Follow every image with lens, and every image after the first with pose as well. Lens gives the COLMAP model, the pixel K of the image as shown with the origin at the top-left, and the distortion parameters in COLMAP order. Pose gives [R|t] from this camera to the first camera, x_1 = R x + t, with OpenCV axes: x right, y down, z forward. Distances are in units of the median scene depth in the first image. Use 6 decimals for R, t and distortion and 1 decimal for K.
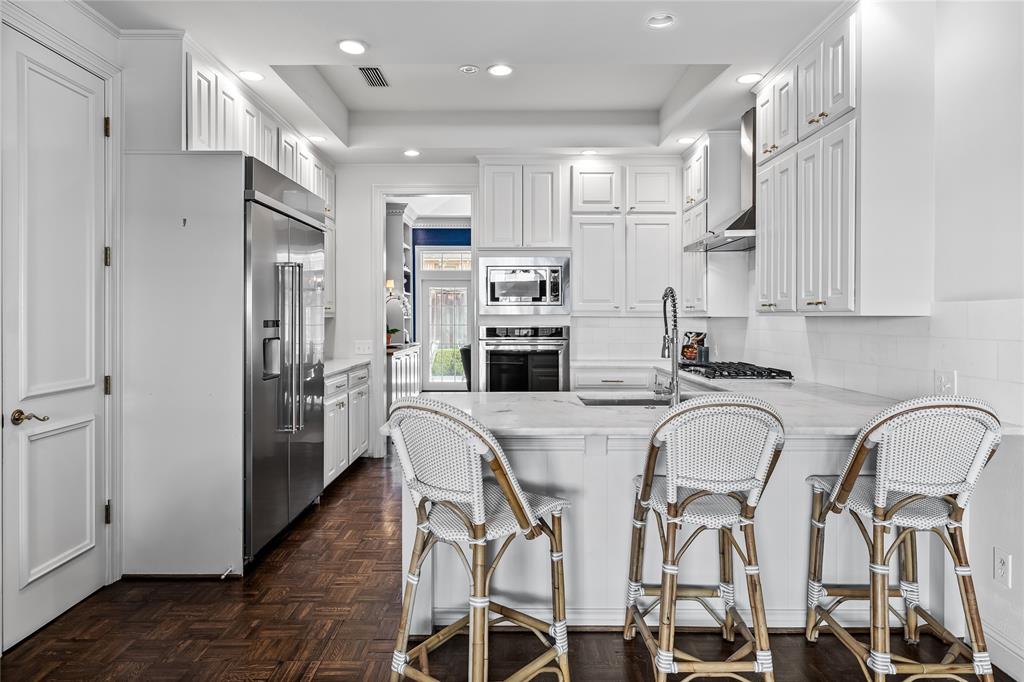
lens RADIAL K [[620.5, 0, 509.0], [0, 620.5, 318.2], [0, 0, 1]] dist [-0.004104, -0.000634]
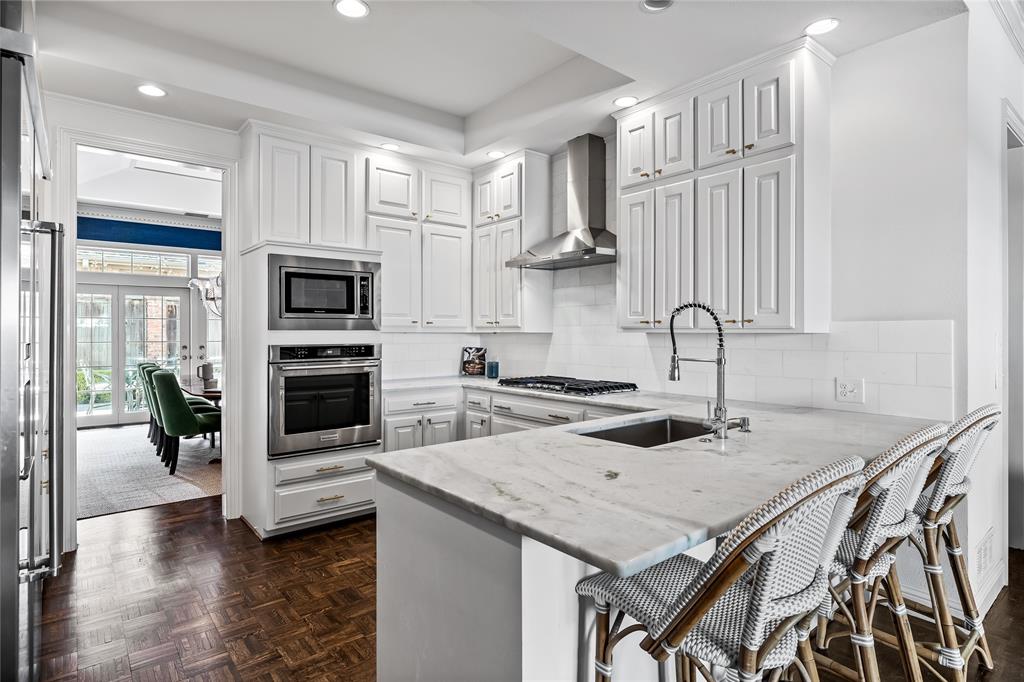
lens RADIAL K [[541.0, 0, 508.4], [0, 541.0, 330.7], [0, 0, 1]] dist [0.002271, -0.001651]
pose [[0.772546, 0.000482, 0.634959, -0.233879], [0.000852, 0.999998, -0.001795, -0.003453], [-0.634959, 0.001928, 0.772544, 0.303022]]
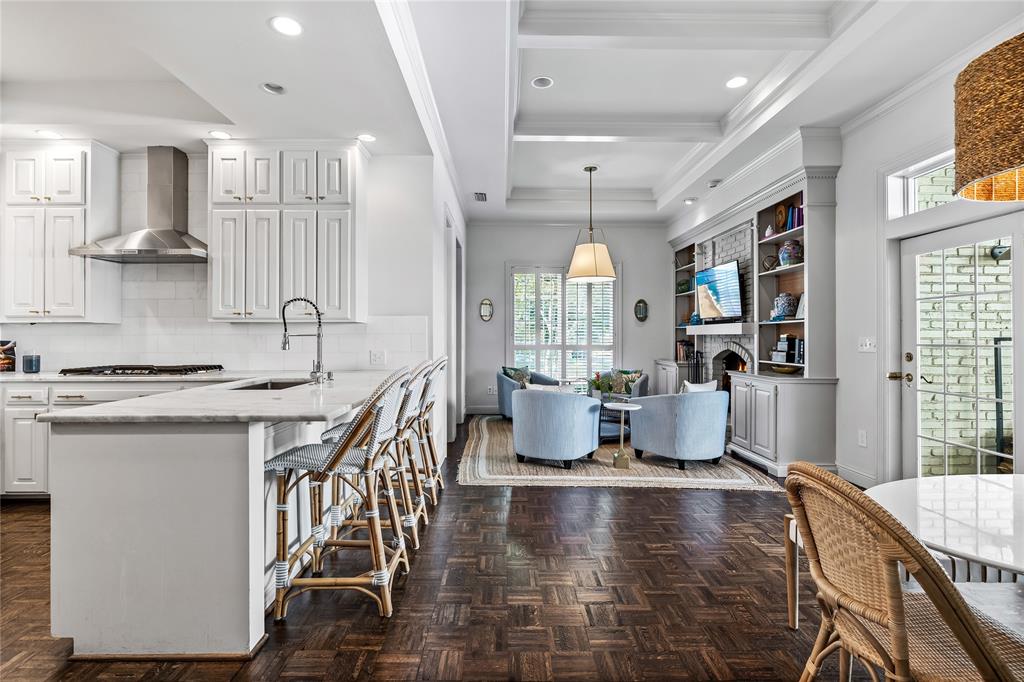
lens RADIAL K [[482.6, 0, 508.5], [0, 482.6, 333.0], [0, 0, 1]] dist [-0.001294, 0.000095]
pose [[-0.012042, 0.006879, 0.999904, -0.425782], [0.002992, 0.999972, -0.006843, 0.020033], [-0.999923, 0.002909, -0.012062, 0.297103]]
